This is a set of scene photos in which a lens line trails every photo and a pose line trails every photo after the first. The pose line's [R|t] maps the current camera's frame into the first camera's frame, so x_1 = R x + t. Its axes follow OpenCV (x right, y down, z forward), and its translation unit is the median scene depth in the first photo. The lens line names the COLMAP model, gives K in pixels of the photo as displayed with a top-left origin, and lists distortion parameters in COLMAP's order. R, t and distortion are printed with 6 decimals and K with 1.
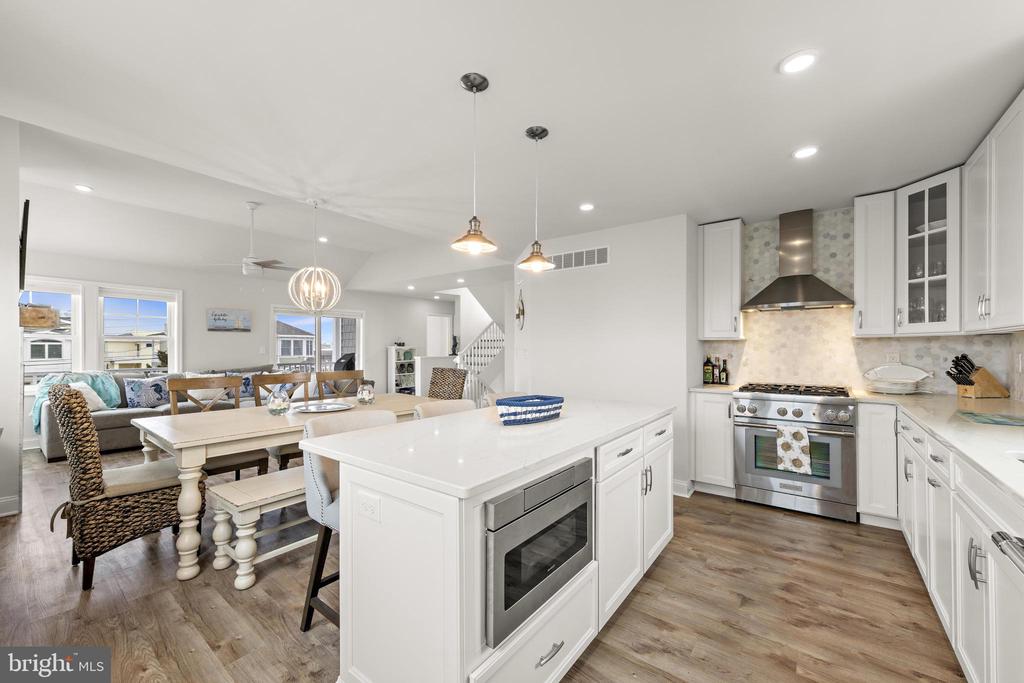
lens RADIAL K [[400.5, 0, 511.7], [0, 400.5, 349.0], [0, 0, 1]] dist [-0.001493, -0.000211]
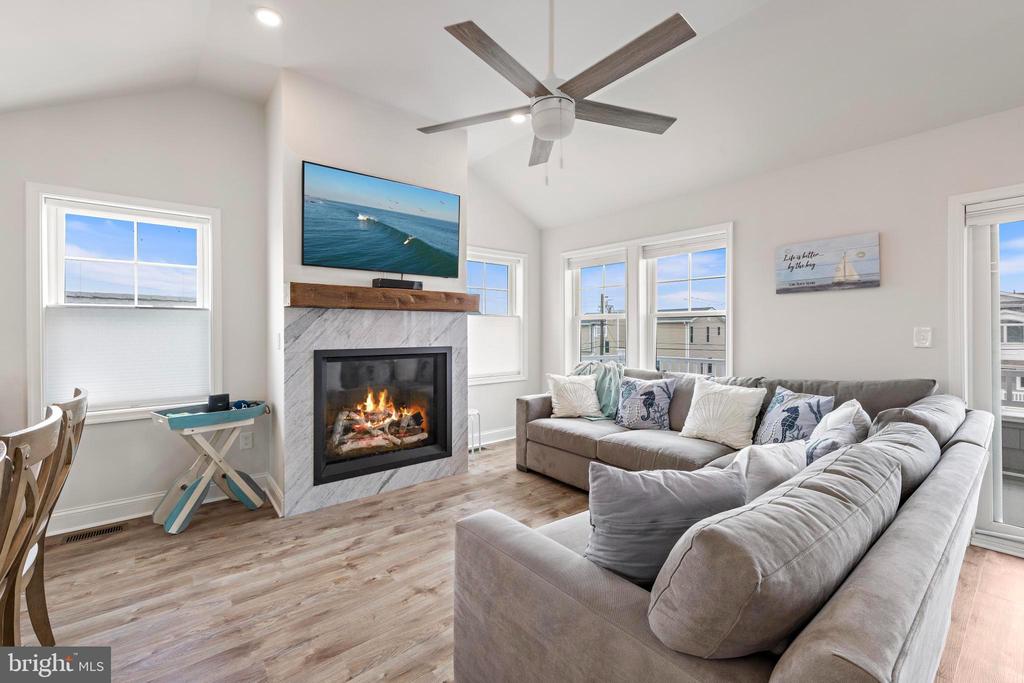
lens RADIAL K [[437.5, 0, 516.8], [0, 437.5, 332.5], [0, 0, 1]] dist [0.013810, 0.000072]
pose [[-0.208165, 0.004000, -0.978086, -0.191621], [-0.001359, 0.999989, 0.004379, -0.001732], [0.978093, 0.002241, -0.208157, 0.828793]]
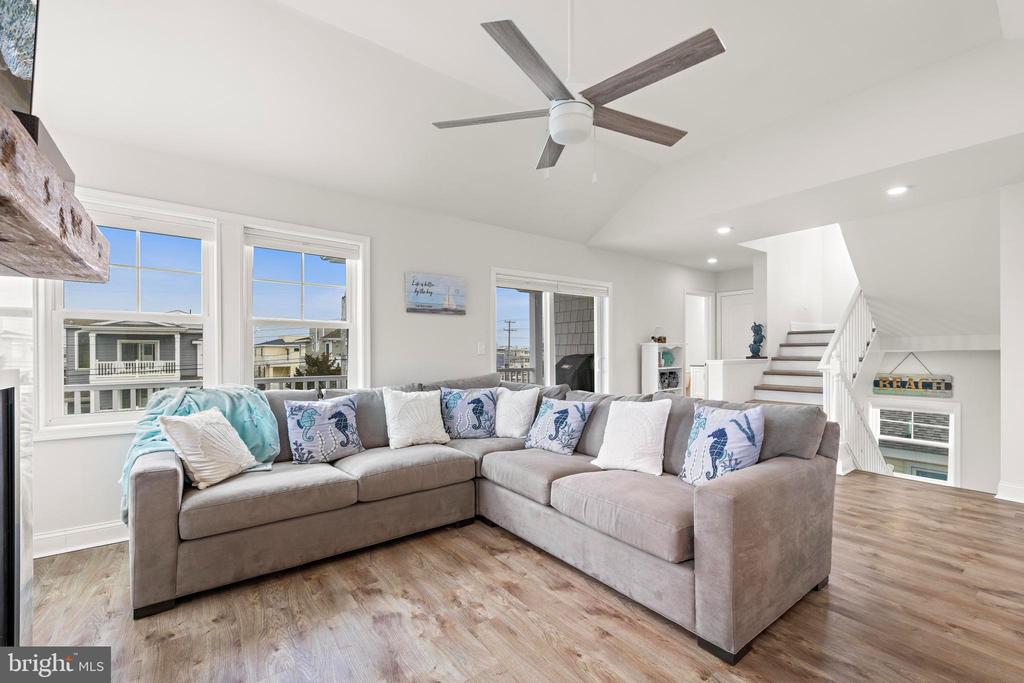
lens RADIAL K [[437.5, 0, 516.1], [0, 437.5, 346.5], [0, 0, 1]] dist [0.013810, 0.000072]
pose [[0.968602, -0.002737, -0.248602, -0.472269], [-0.000779, 0.999901, -0.014046, 0.011320], [0.248616, 0.013799, 0.968504, 0.460495]]
